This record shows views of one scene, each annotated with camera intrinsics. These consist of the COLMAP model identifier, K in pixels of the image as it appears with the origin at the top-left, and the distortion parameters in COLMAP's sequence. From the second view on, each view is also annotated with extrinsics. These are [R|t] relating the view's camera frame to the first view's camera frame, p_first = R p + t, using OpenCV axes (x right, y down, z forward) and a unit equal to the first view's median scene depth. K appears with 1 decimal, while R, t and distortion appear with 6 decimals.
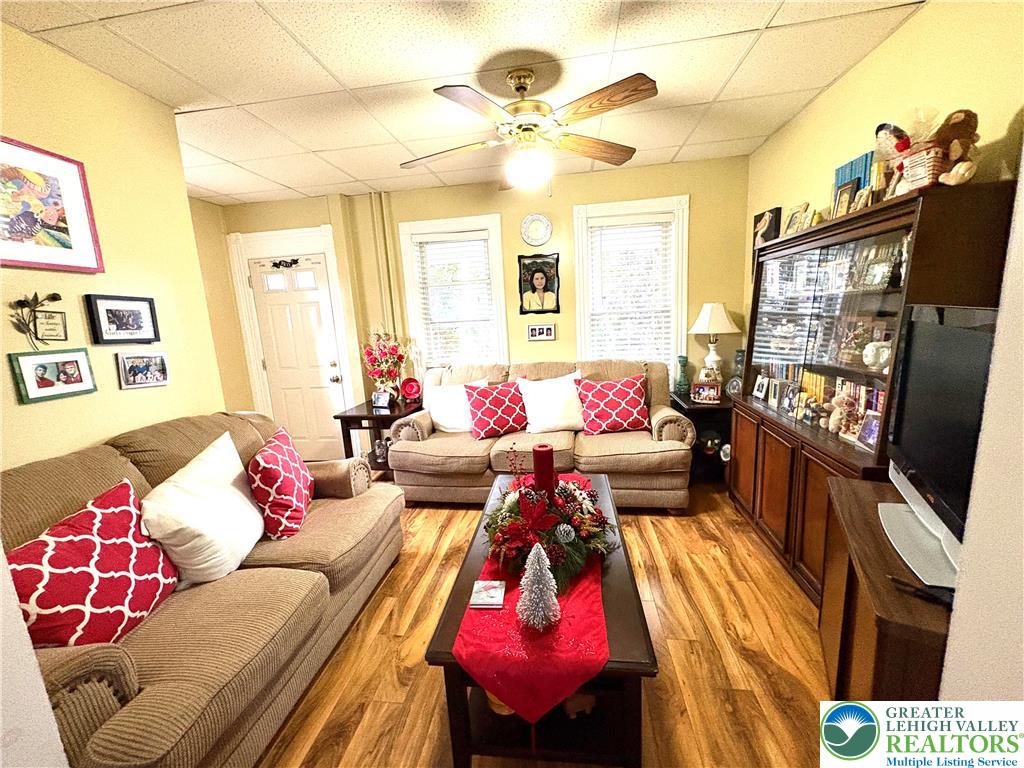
lens RADIAL K [[407.0, 0, 515.4], [0, 407.0, 383.9], [0, 0, 1]] dist [0.000499, -0.000391]
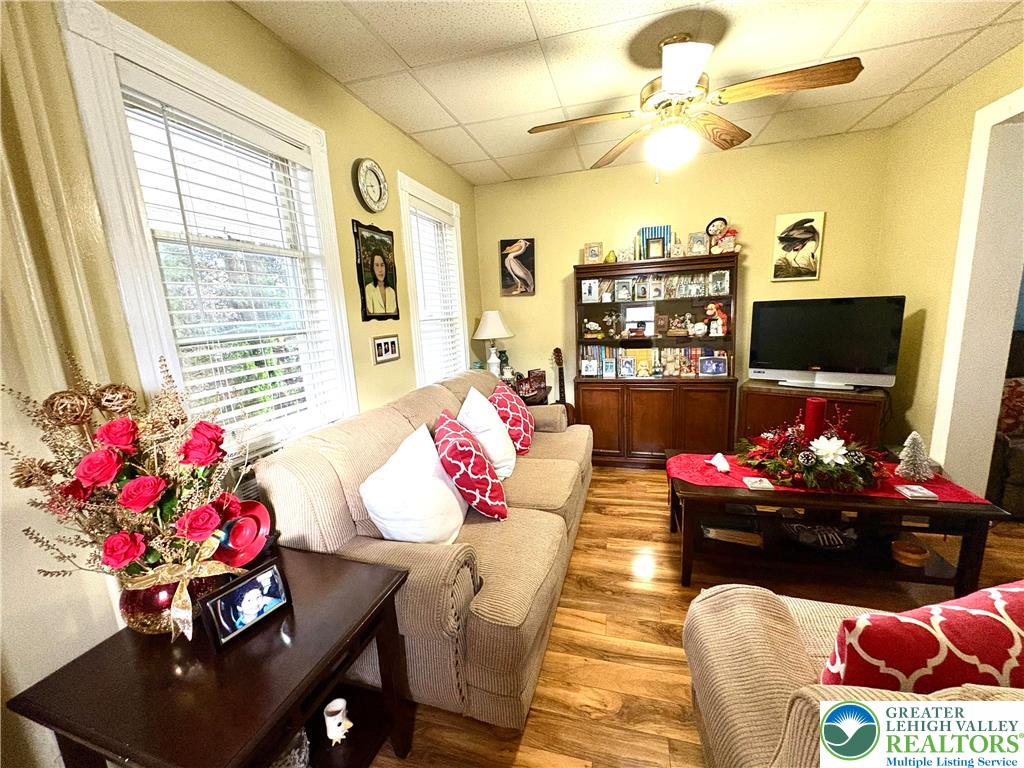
lens RADIAL K [[407.0, 0, 512.2], [0, 407.0, 388.9], [0, 0, 1]] dist [0.000499, -0.000391]
pose [[0.148089, -0.141428, 0.978809, -0.559644], [0.223490, 0.968905, 0.106184, -0.090233], [-0.963391, 0.203029, 0.175092, 0.719430]]
